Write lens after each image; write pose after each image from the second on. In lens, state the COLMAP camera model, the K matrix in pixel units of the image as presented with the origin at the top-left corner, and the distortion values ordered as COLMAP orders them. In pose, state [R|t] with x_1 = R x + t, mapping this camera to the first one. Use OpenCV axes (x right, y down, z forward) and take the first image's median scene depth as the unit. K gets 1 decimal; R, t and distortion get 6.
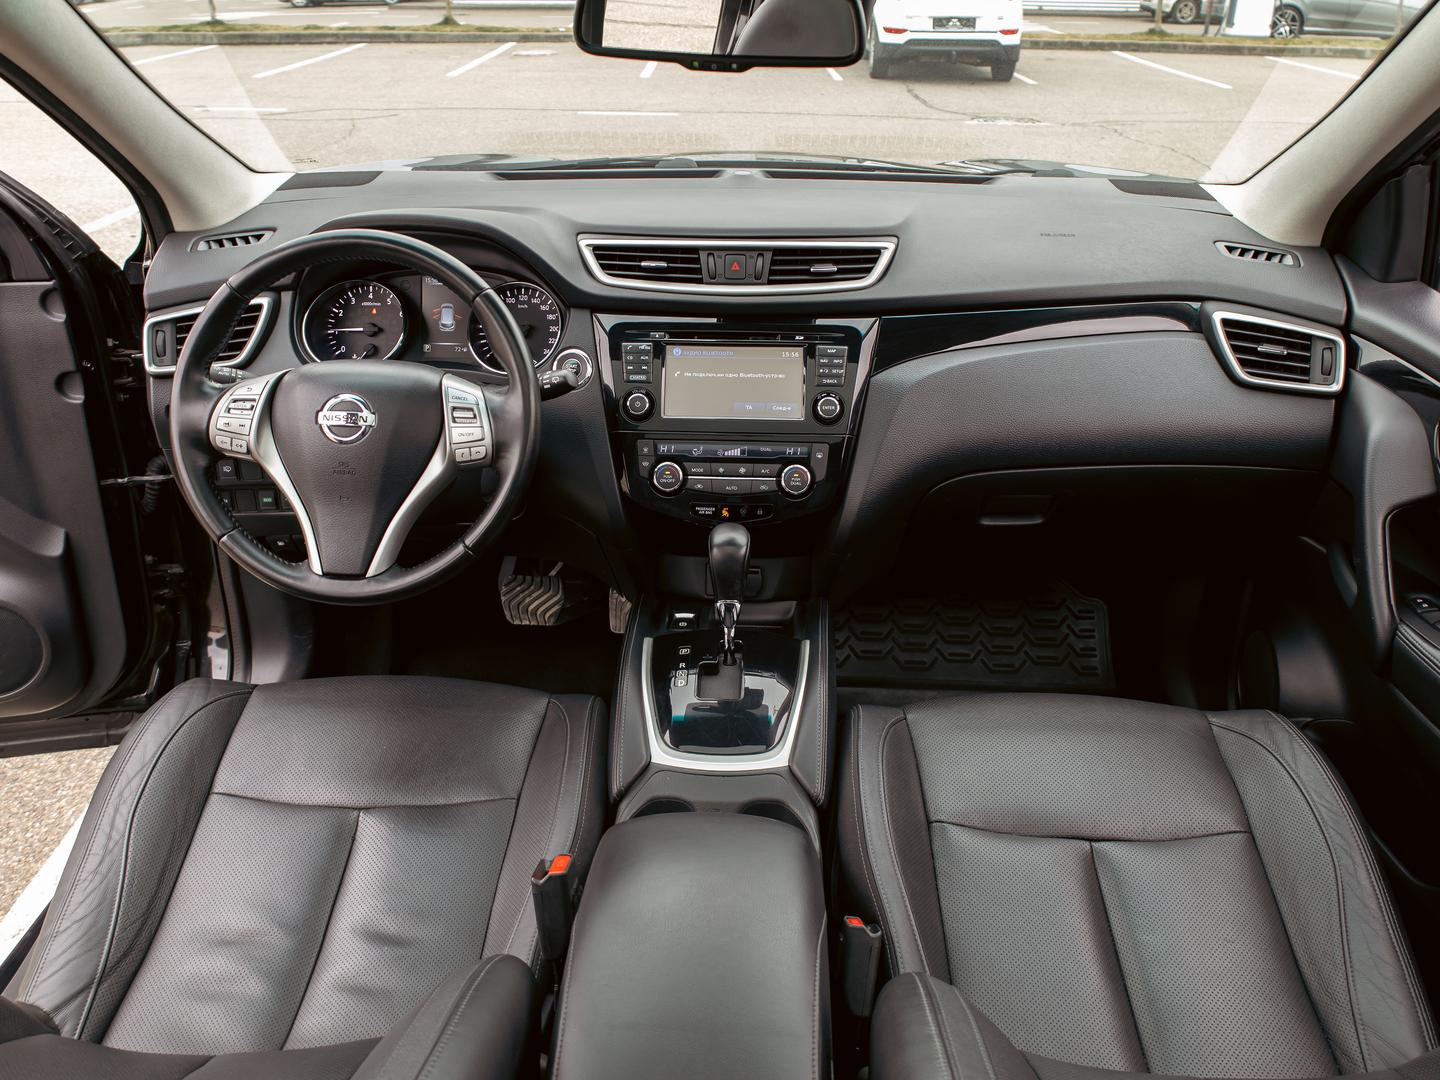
lens RADIAL K [[967.4, 0, 720.0], [0, 967.4, 540.0], [0, 0, 1]] dist [0.005426, -0.000068]
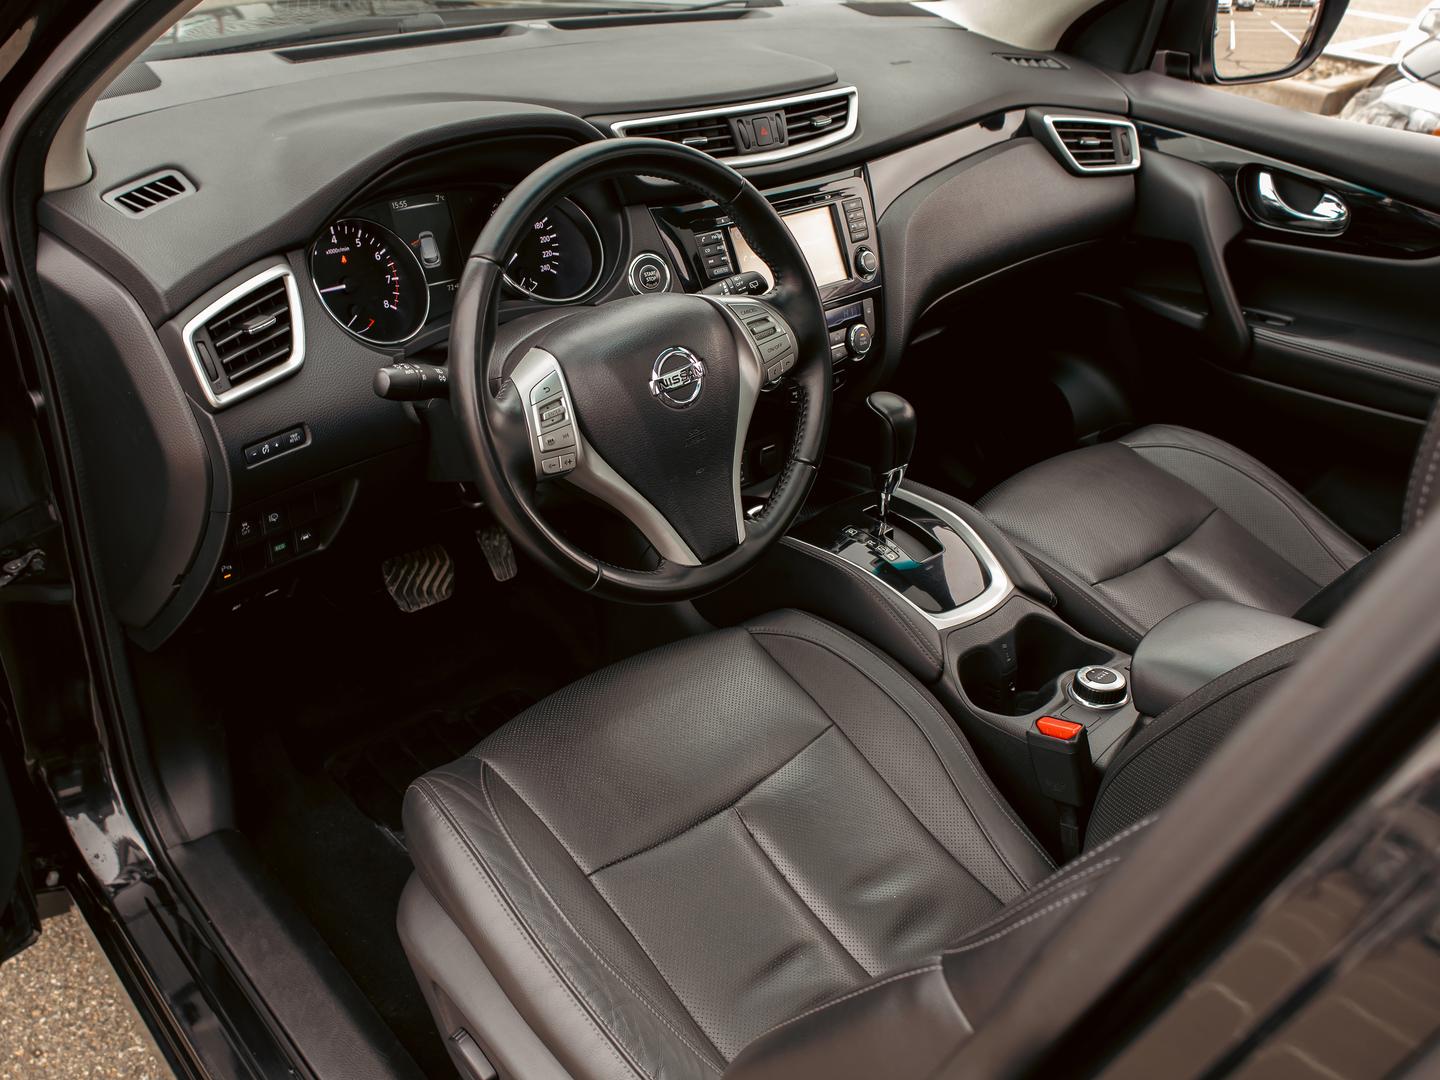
lens RADIAL K [[974.9, 0, 720.0], [0, 974.9, 540.0], [0, 0, 1]] dist [0.039895, 0.000566]
pose [[0.787200, -0.346578, 0.510097, -0.619059], [0.275049, 0.937631, 0.212593, -0.120132], [-0.551963, -0.027051, 0.833429, 0.209974]]
